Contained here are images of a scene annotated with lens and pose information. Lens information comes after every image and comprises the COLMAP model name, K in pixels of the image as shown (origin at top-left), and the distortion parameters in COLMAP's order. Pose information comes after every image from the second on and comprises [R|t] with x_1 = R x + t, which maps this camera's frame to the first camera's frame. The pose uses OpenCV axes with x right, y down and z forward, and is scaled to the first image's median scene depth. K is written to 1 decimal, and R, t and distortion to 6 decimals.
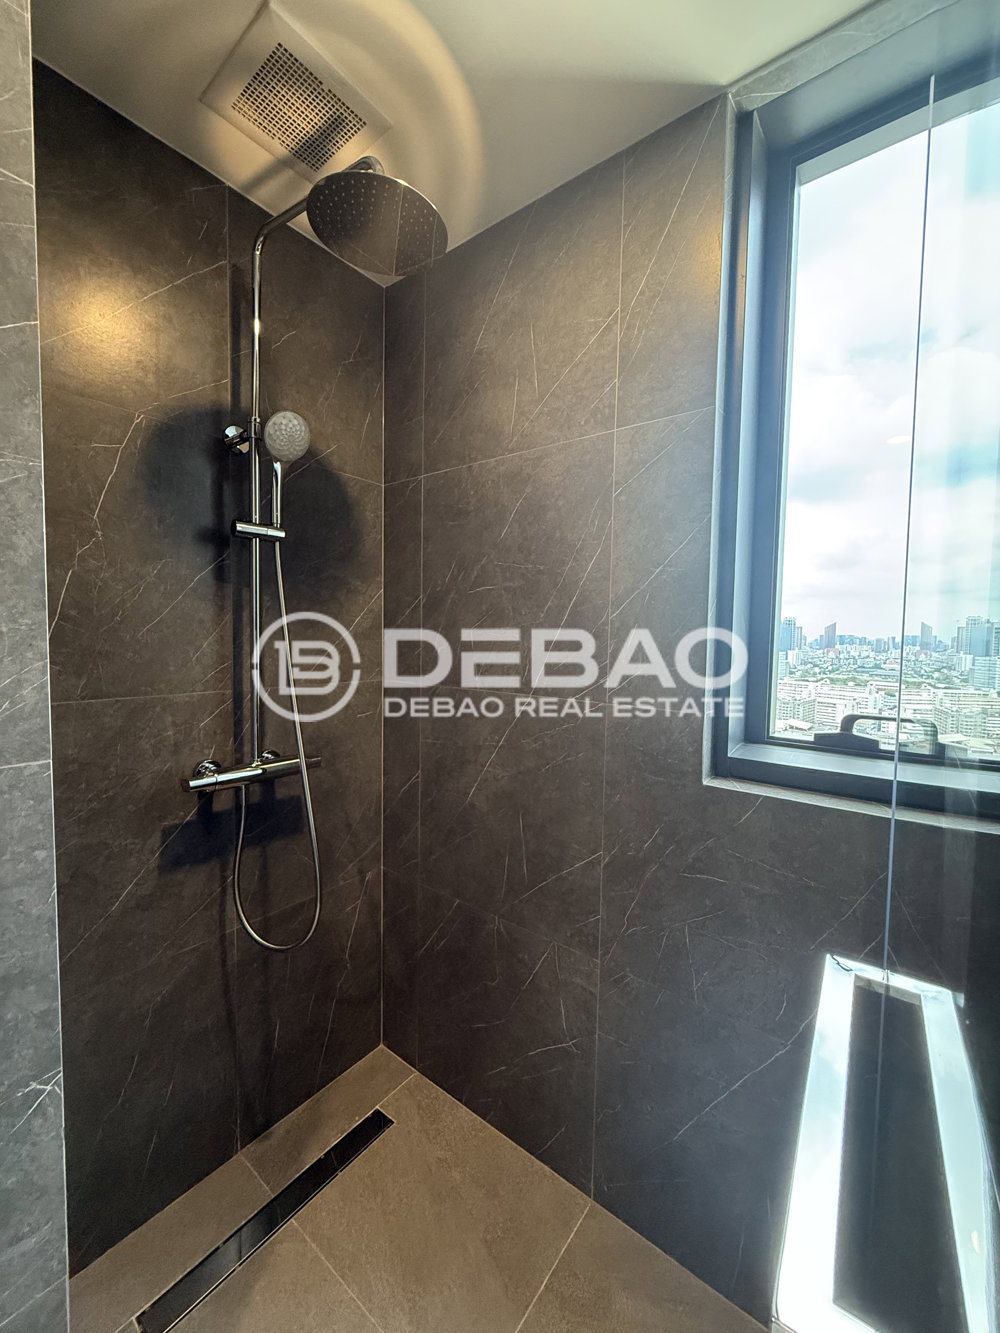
lens RADIAL K [[539.2, 0, 497.3], [0, 539.2, 677.2], [0, 0, 1]] dist [-0.001963, -0.000091]
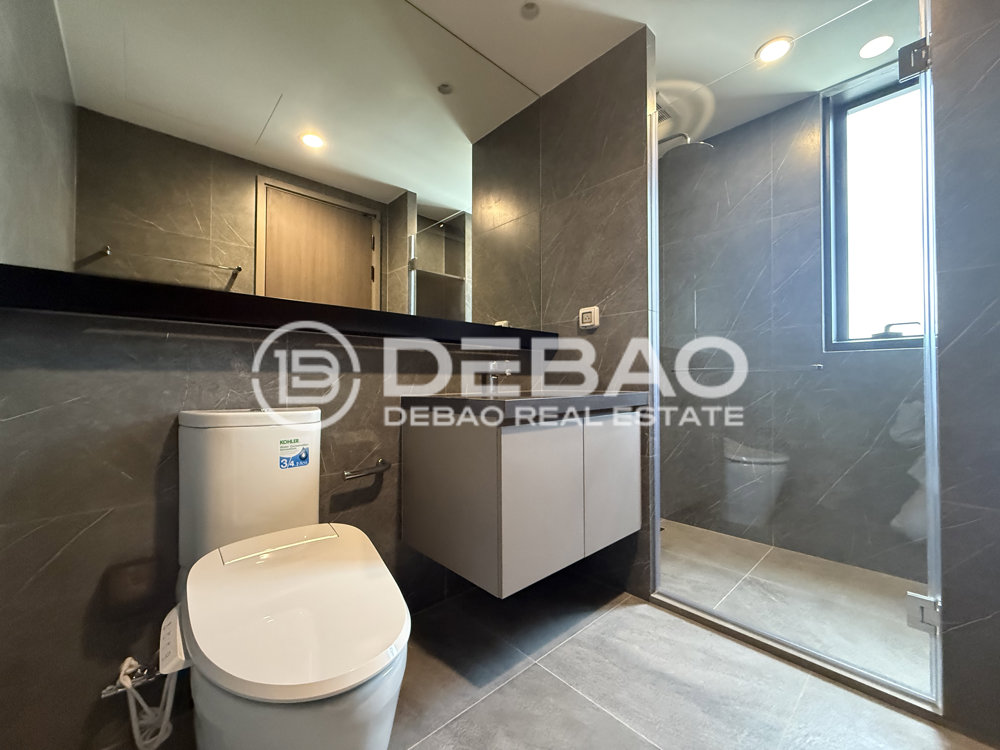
lens RADIAL K [[400.8, 0, 500.0], [0, 400.8, 375.0], [0, 0, 1]] dist [0.000149, 0.000183]
pose [[0.987907, -0.018375, -0.153957, -0.739800], [0.007521, 0.997463, -0.070784, 0.380298], [0.154867, 0.068771, 0.985539, -0.959912]]
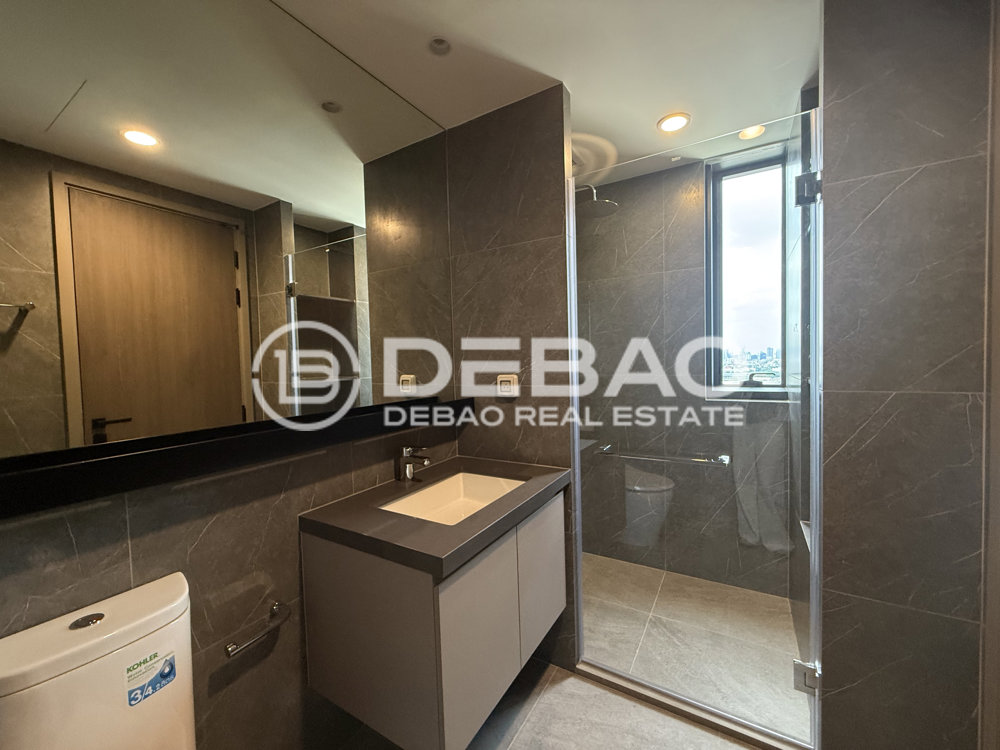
lens RADIAL K [[399.5, 0, 498.4], [0, 399.5, 375.5], [0, 0, 1]] dist [-0.000530, 0.000249]
pose [[0.991831, -0.048099, 0.118145, -0.837342], [0.049839, 0.998687, -0.011815, 0.034111], [-0.117421, 0.017607, 0.992926, -0.844939]]
